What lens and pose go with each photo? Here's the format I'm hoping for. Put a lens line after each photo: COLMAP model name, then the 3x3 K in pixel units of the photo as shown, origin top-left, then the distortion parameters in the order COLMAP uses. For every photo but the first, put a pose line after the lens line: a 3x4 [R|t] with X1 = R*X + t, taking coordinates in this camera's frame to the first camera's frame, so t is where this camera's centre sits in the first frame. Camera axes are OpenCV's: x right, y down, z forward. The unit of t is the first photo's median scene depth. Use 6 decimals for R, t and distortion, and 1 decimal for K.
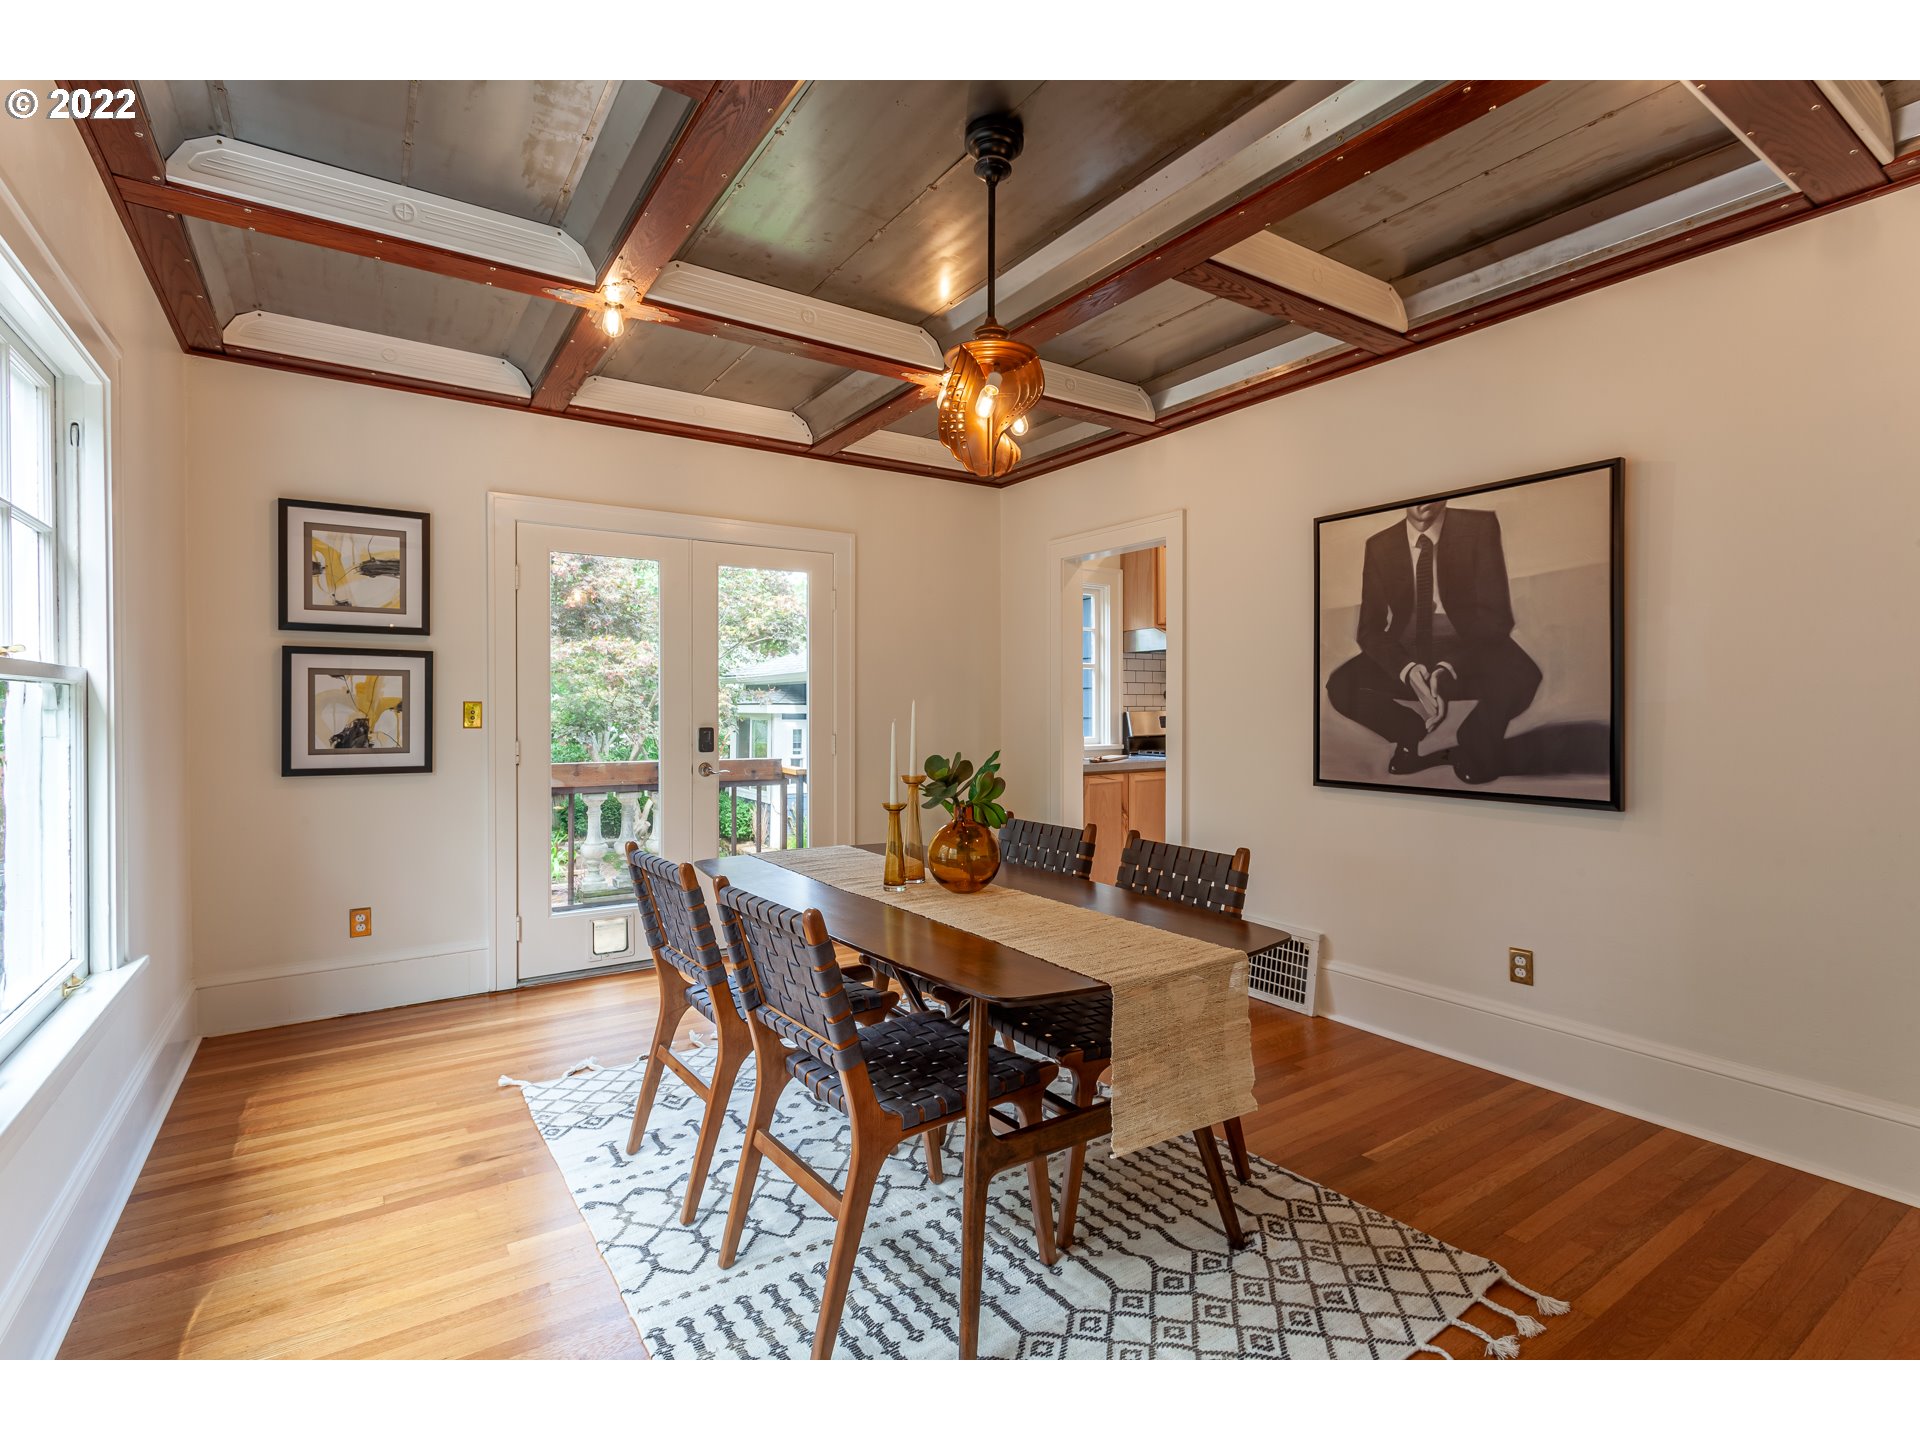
lens RADIAL K [[915.0, 0, 952.7], [0, 915.0, 714.3], [0, 0, 1]] dist [-0.001766, 0.001606]
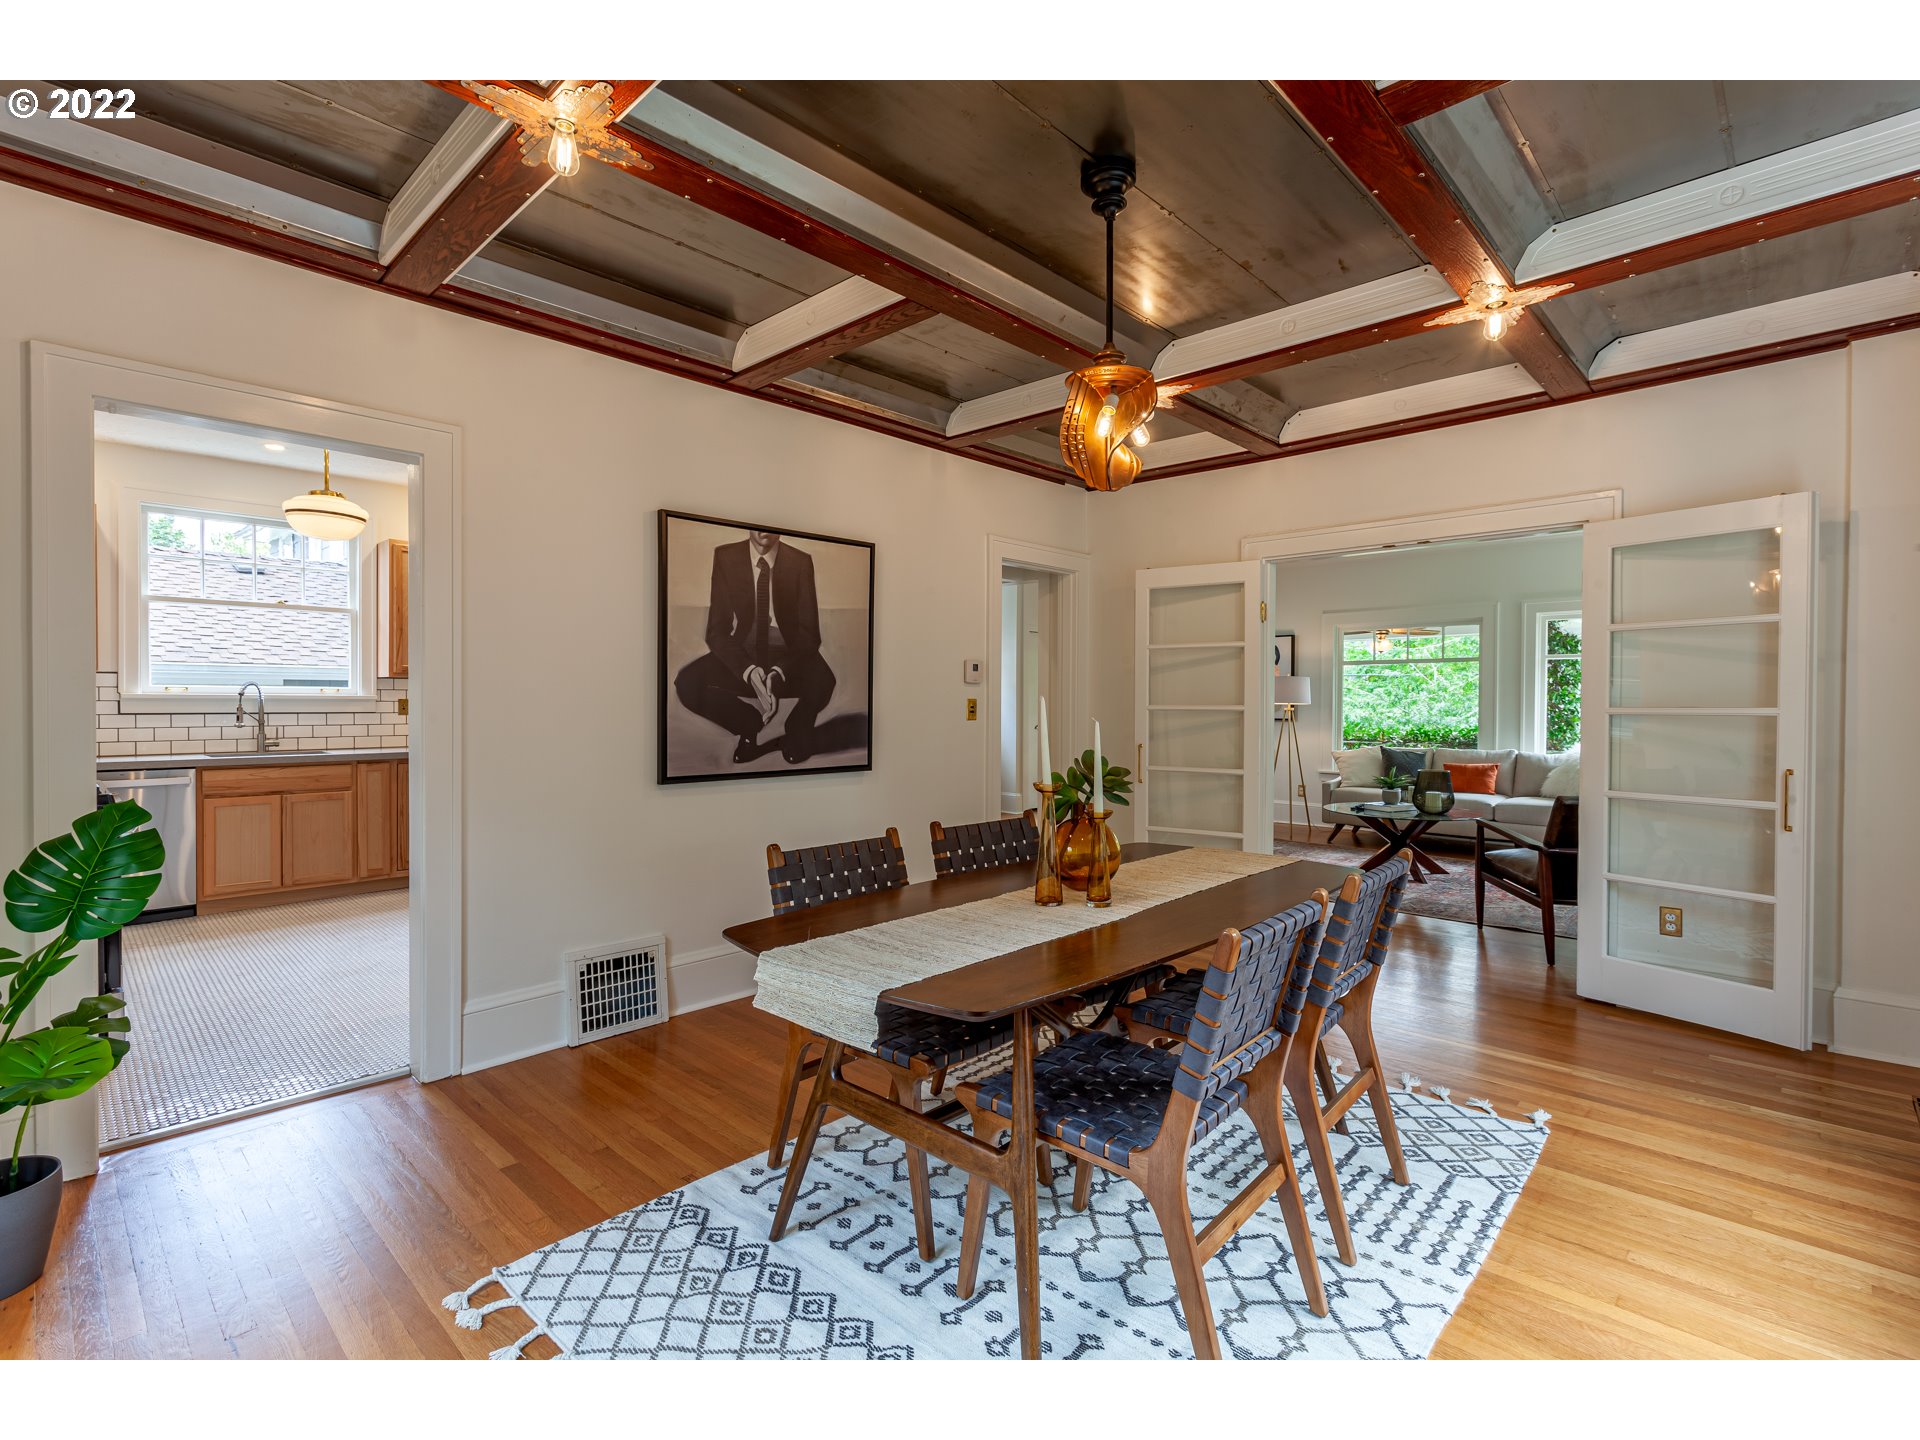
lens RADIAL K [[915.0, 0, 967.6], [0, 915.0, 714.1], [0, 0, 1]] dist [-0.001766, 0.001606]
pose [[-0.234637, -0.013283, 0.971992, -0.696287], [0.006477, 0.999863, 0.015228, -0.010589], [-0.972061, 0.009868, -0.234519, 1.019142]]
